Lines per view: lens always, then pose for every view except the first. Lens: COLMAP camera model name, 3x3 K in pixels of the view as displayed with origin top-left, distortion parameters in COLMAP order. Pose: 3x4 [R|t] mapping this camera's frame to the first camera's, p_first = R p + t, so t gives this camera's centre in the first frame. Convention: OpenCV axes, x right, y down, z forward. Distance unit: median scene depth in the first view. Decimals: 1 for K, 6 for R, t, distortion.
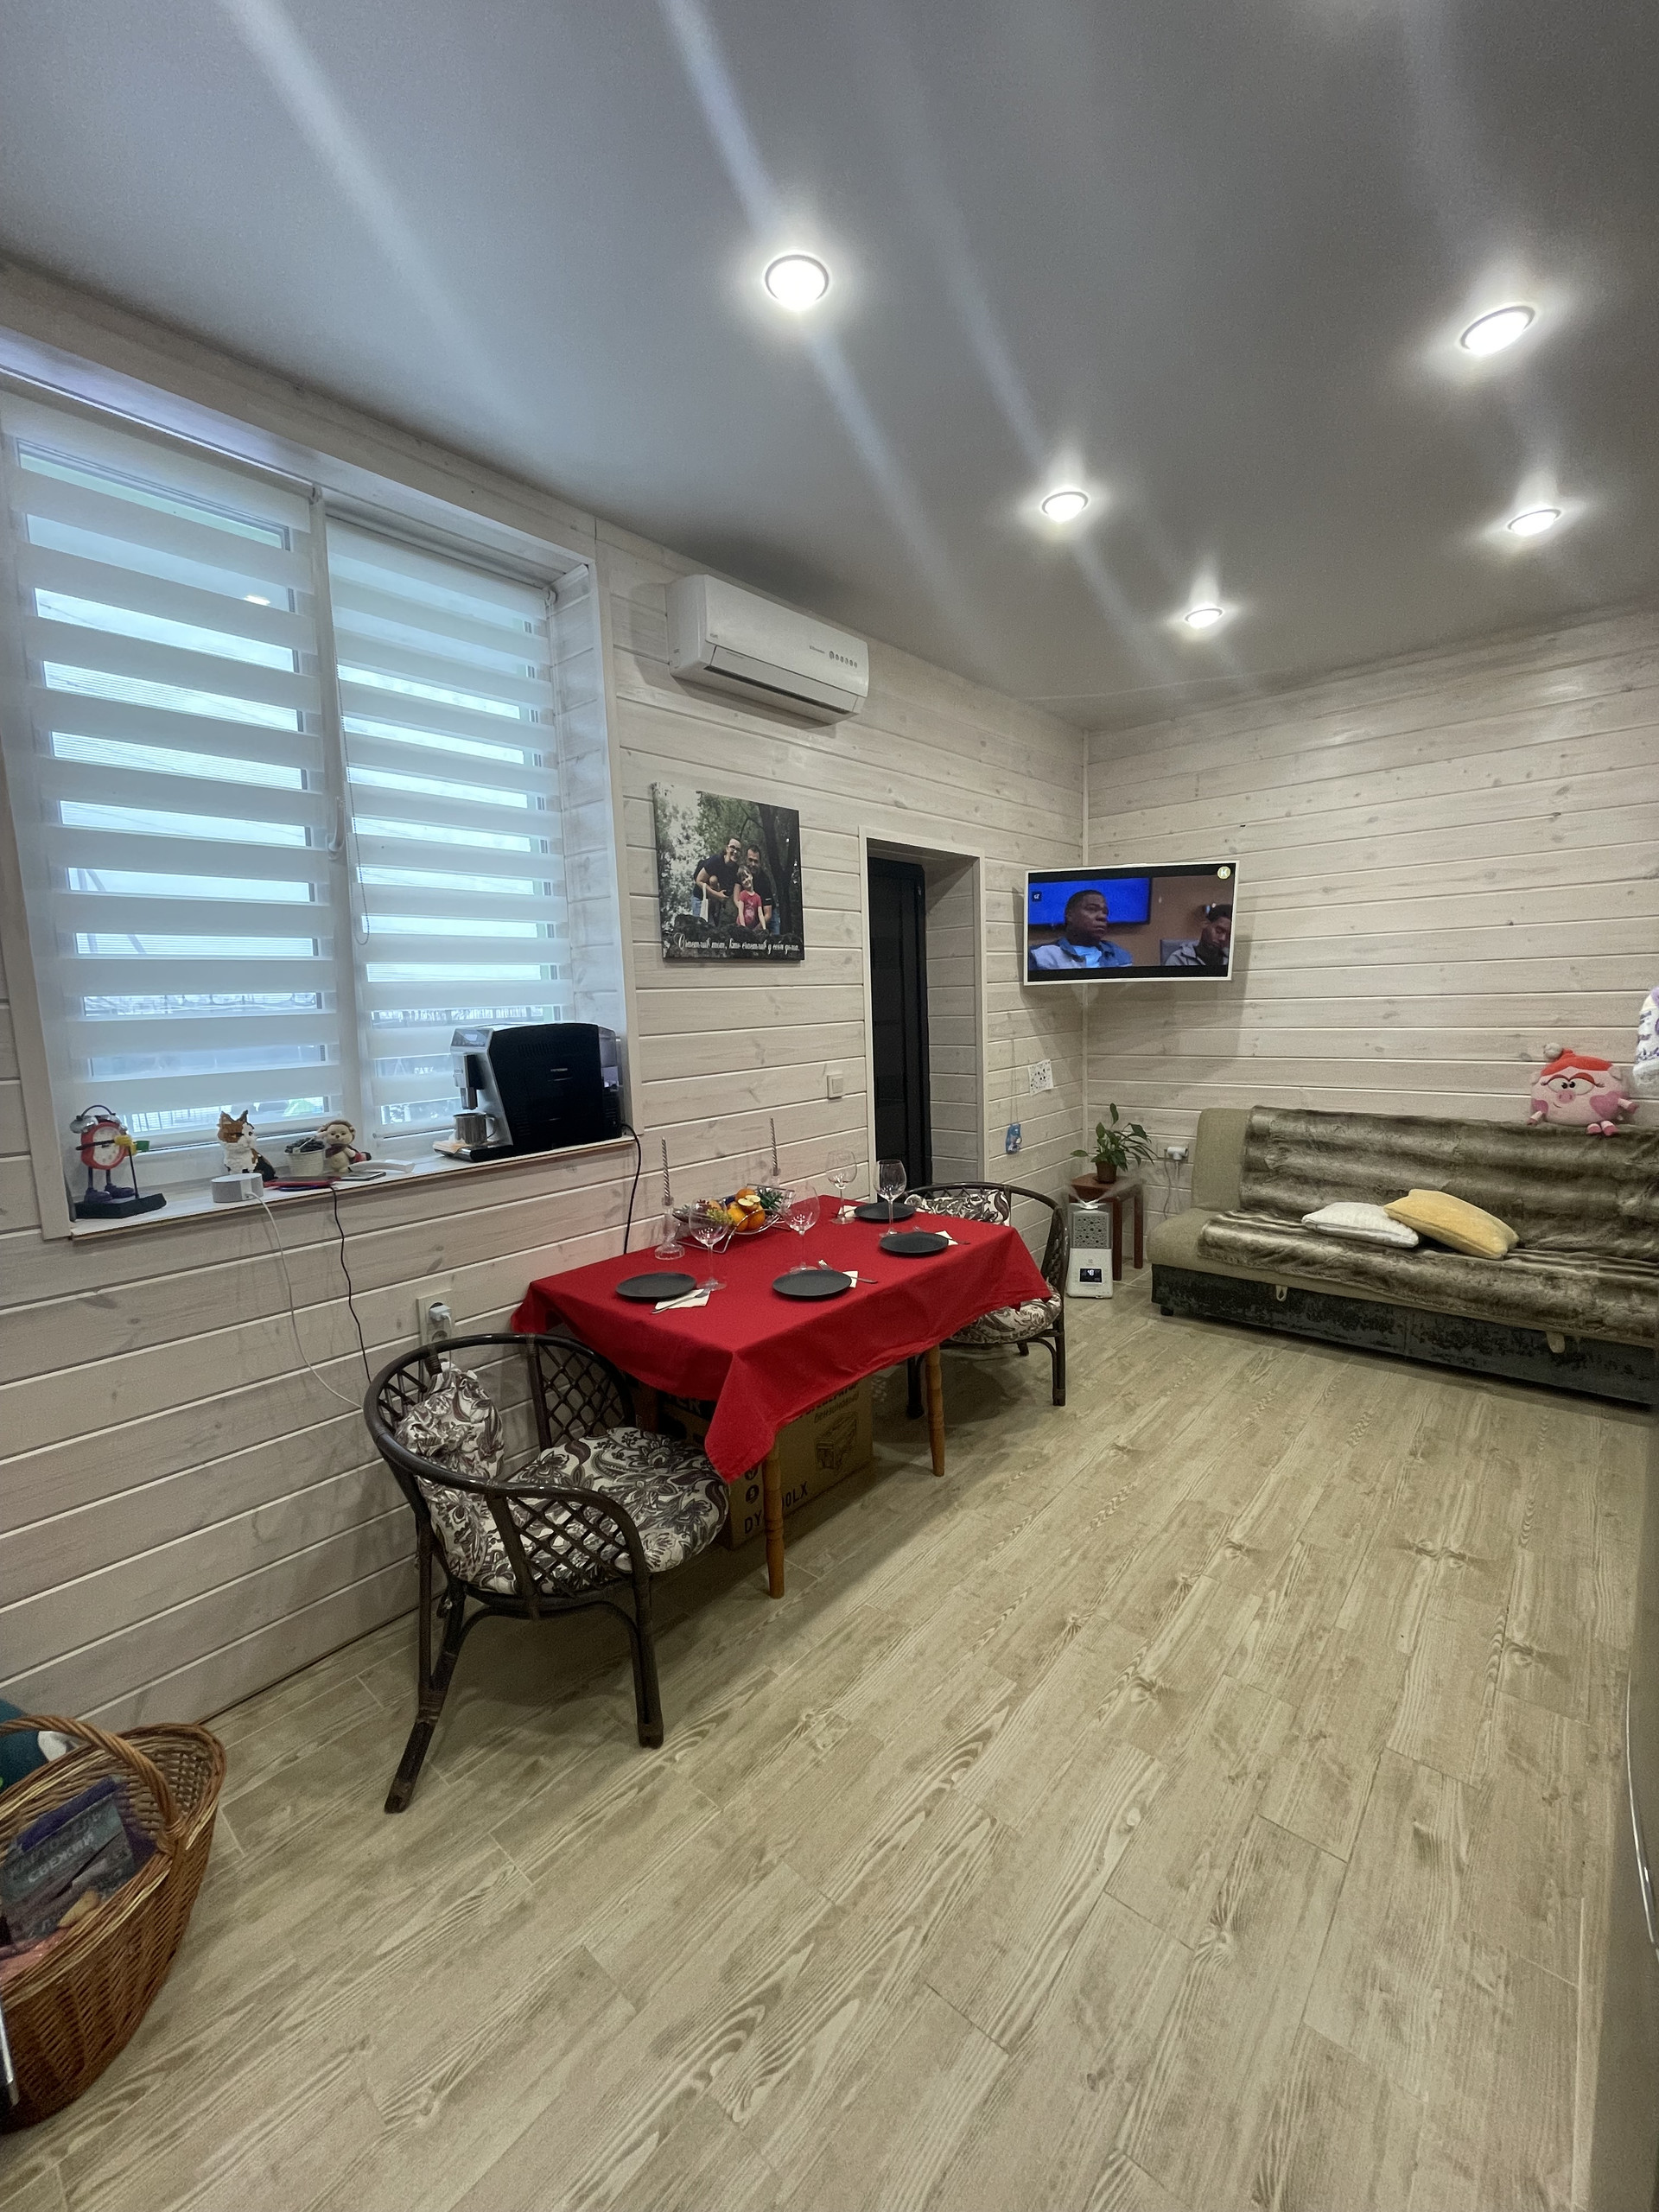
lens RADIAL K [[891.5, 0, 832.9], [0, 891.5, 1102.2], [0, 0, 1]] dist [-0.002391, -0.000138]
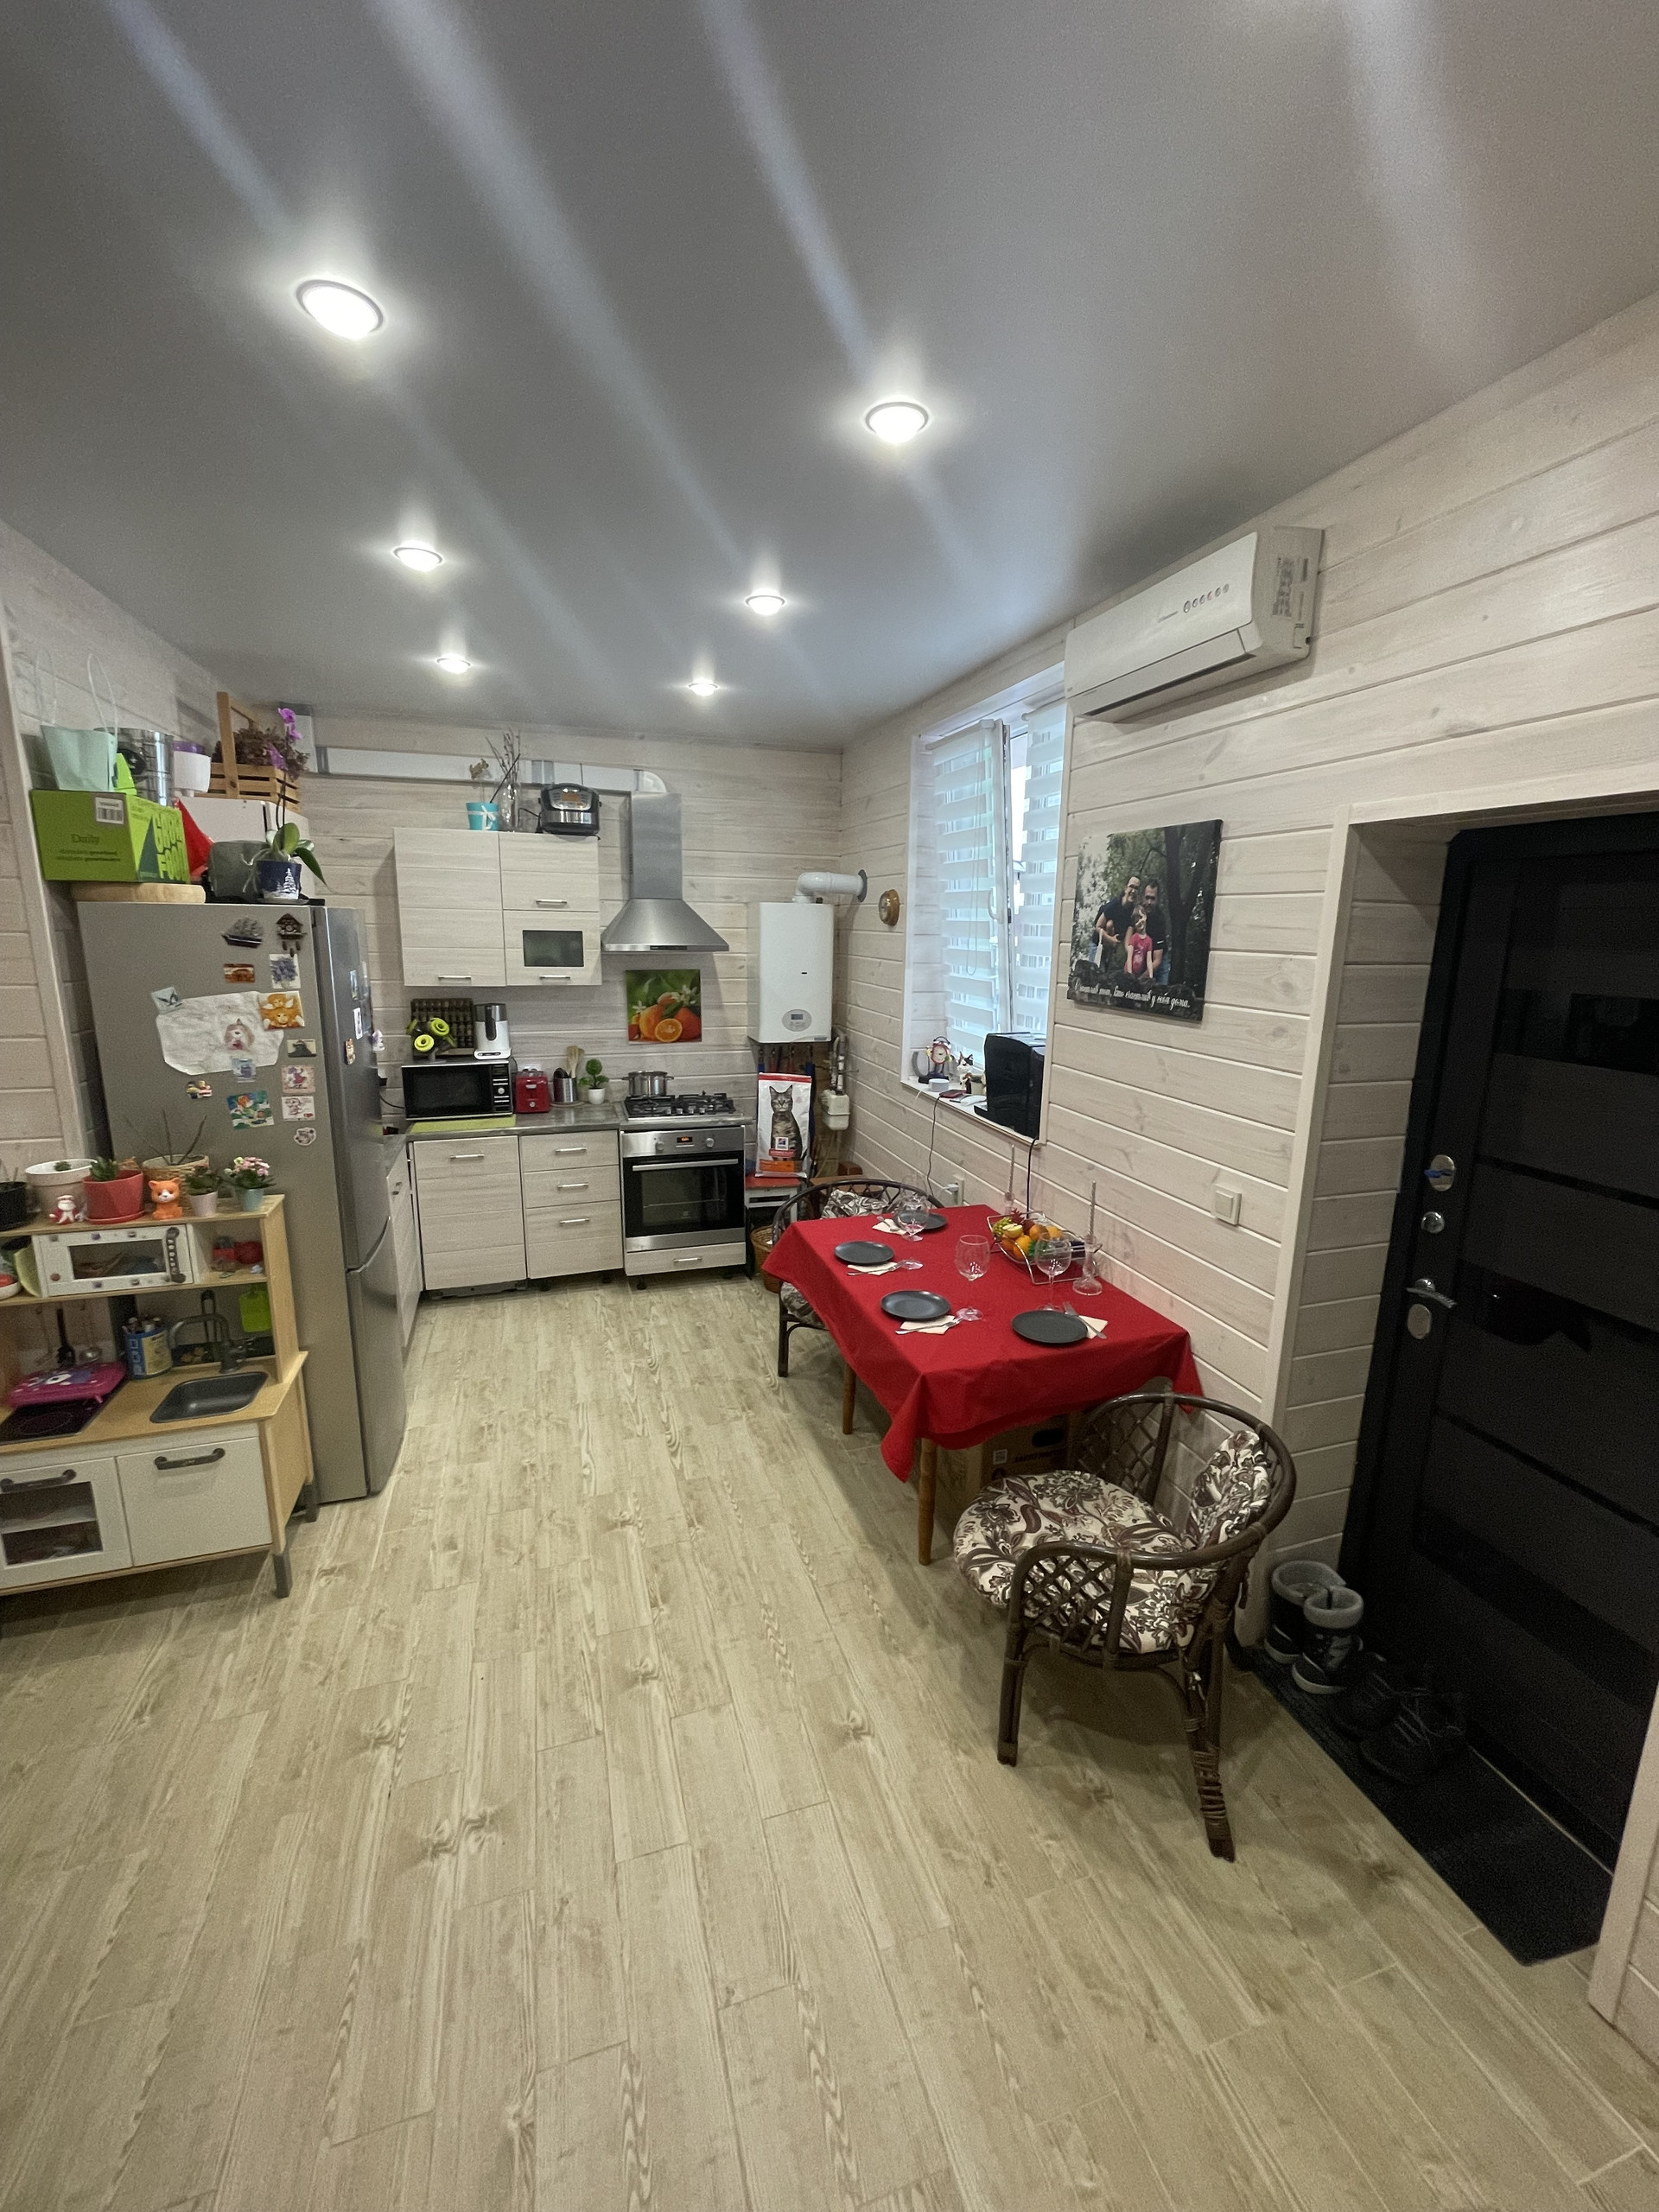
lens RADIAL K [[891.5, 0, 832.9], [0, 891.5, 1102.2], [0, 0, 1]] dist [-0.002391, -0.000138]
pose [[-0.514849, 0.198479, -0.833988, 0.864279], [-0.098663, 0.952647, 0.287626, -0.315299], [0.851584, 0.230368, -0.470887, 1.248449]]
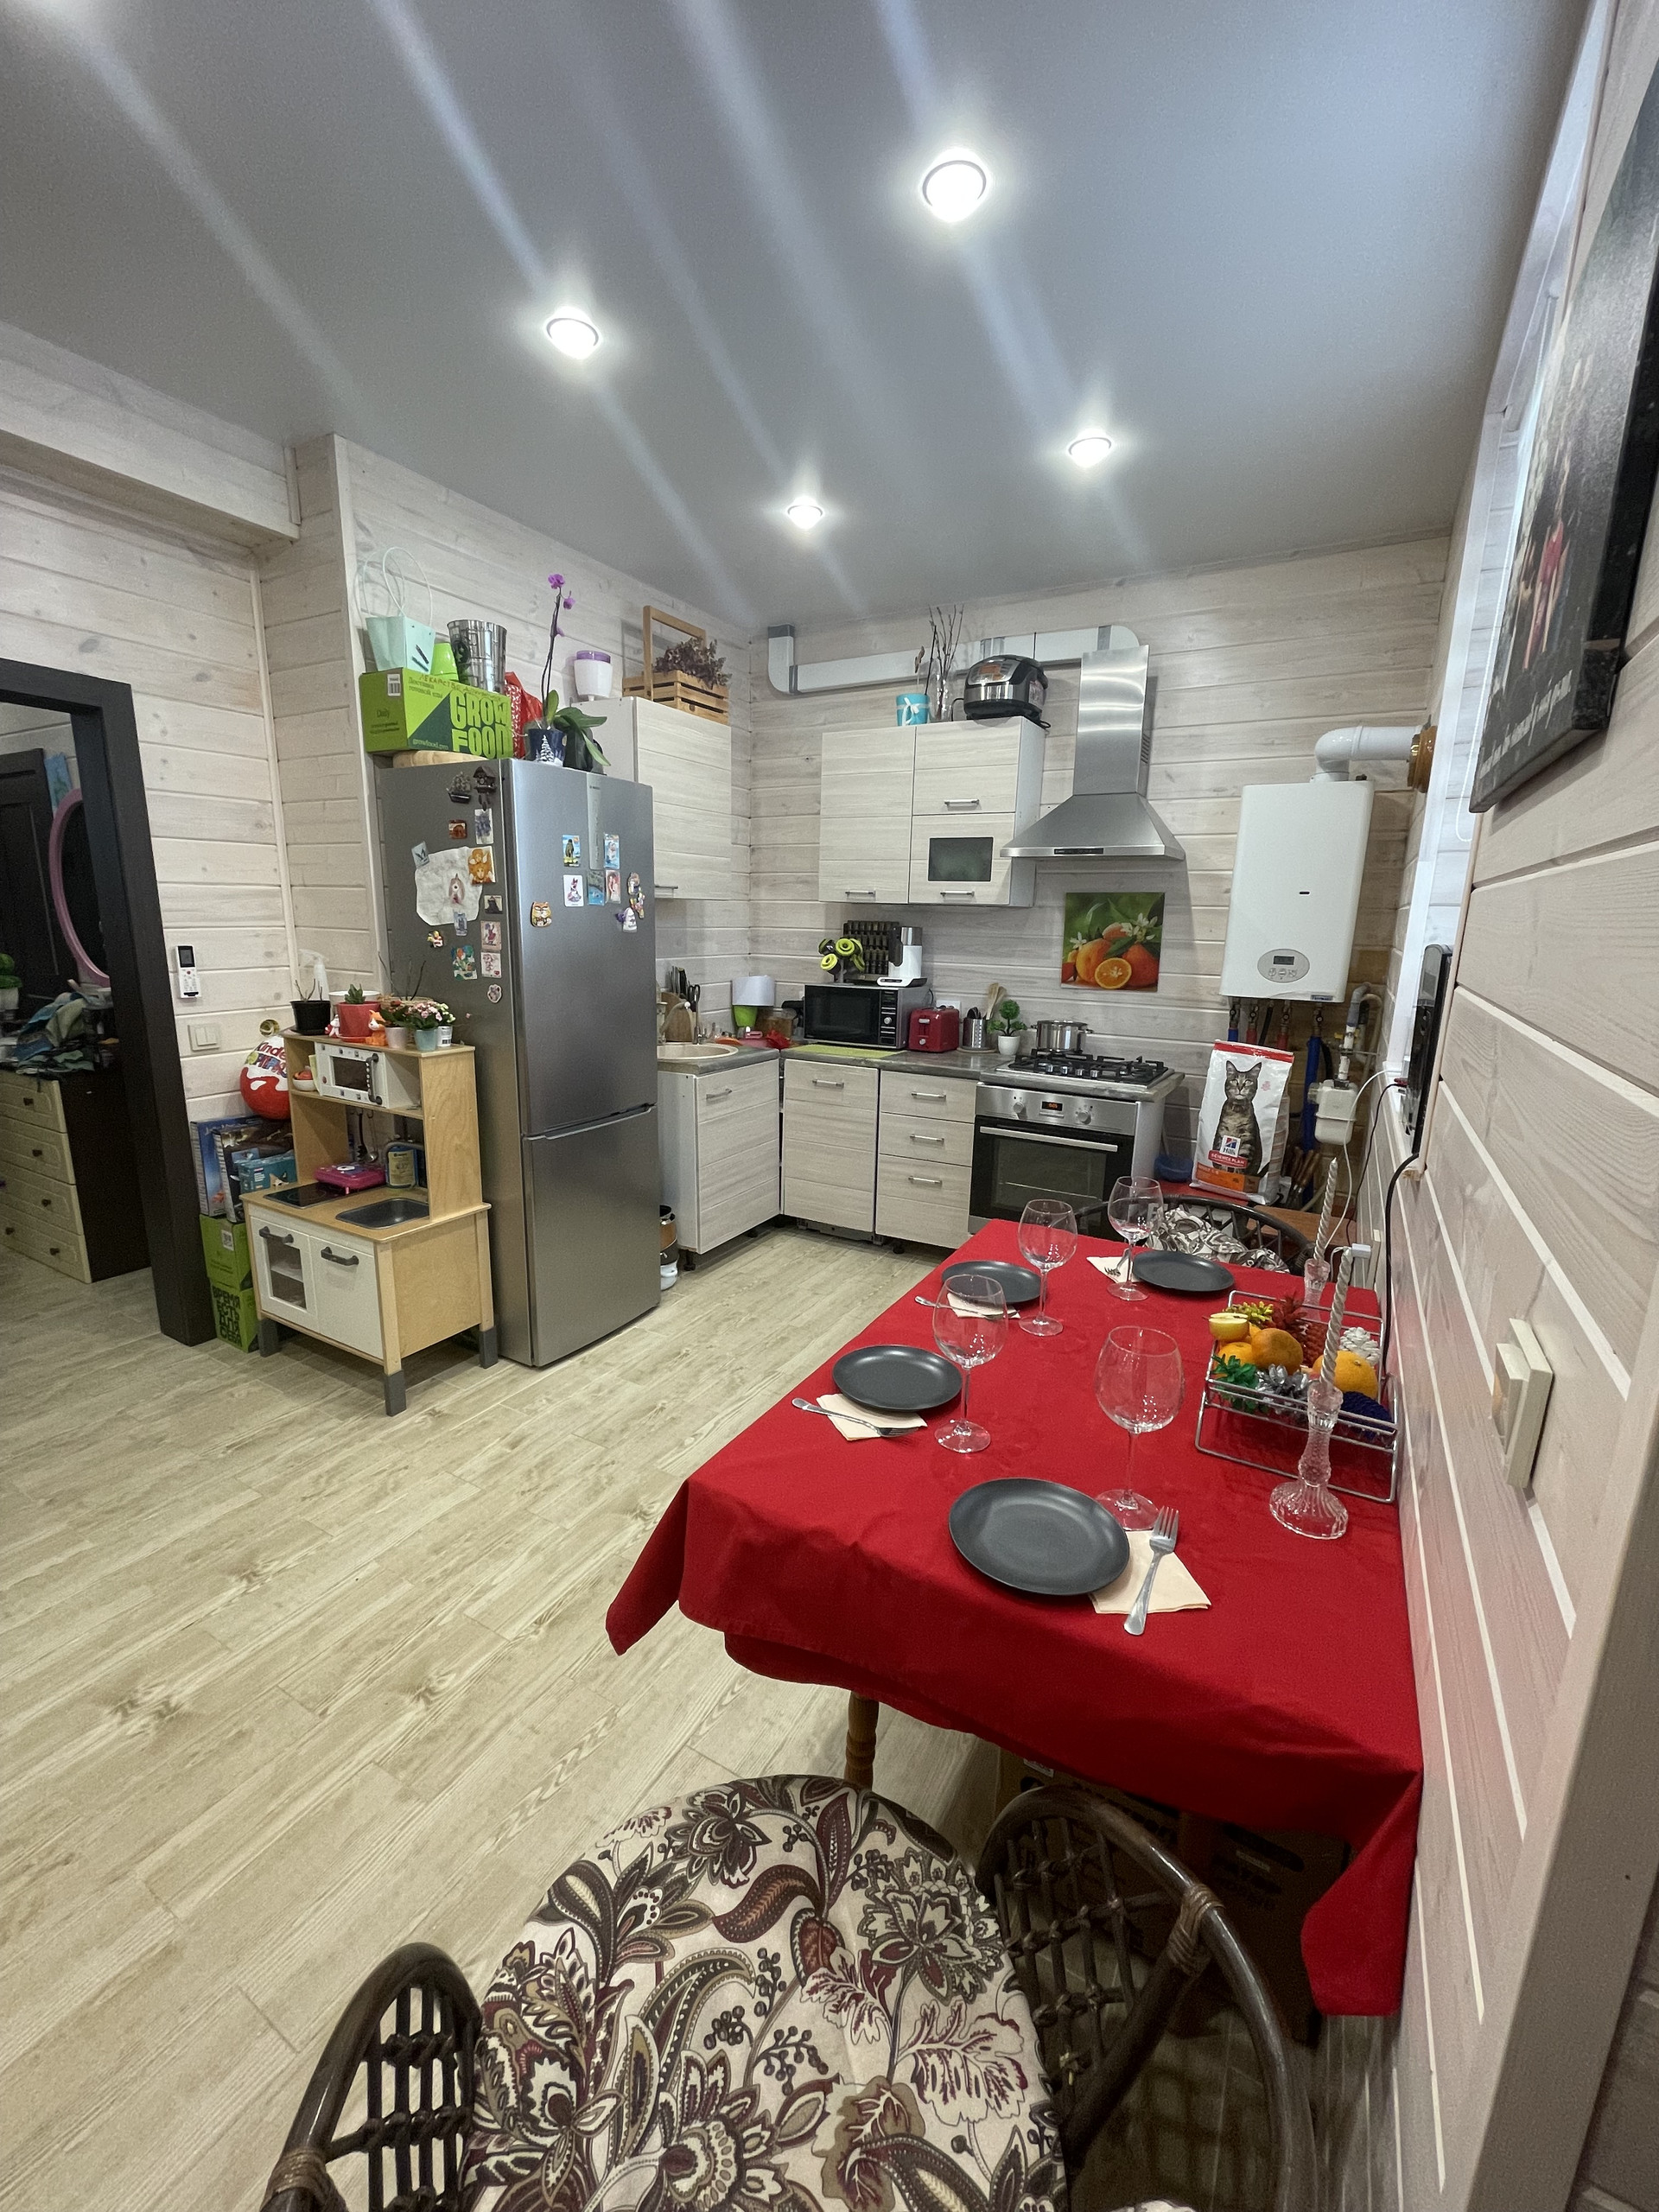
lens RADIAL K [[891.5, 0, 832.9], [0, 891.5, 1102.2], [0, 0, 1]] dist [-0.002391, -0.000138]
pose [[-0.980090, 0.056261, -0.190417, 0.205073], [-0.009354, 0.944867, 0.327320, -0.161997], [0.198334, 0.322585, -0.925528, 1.337099]]
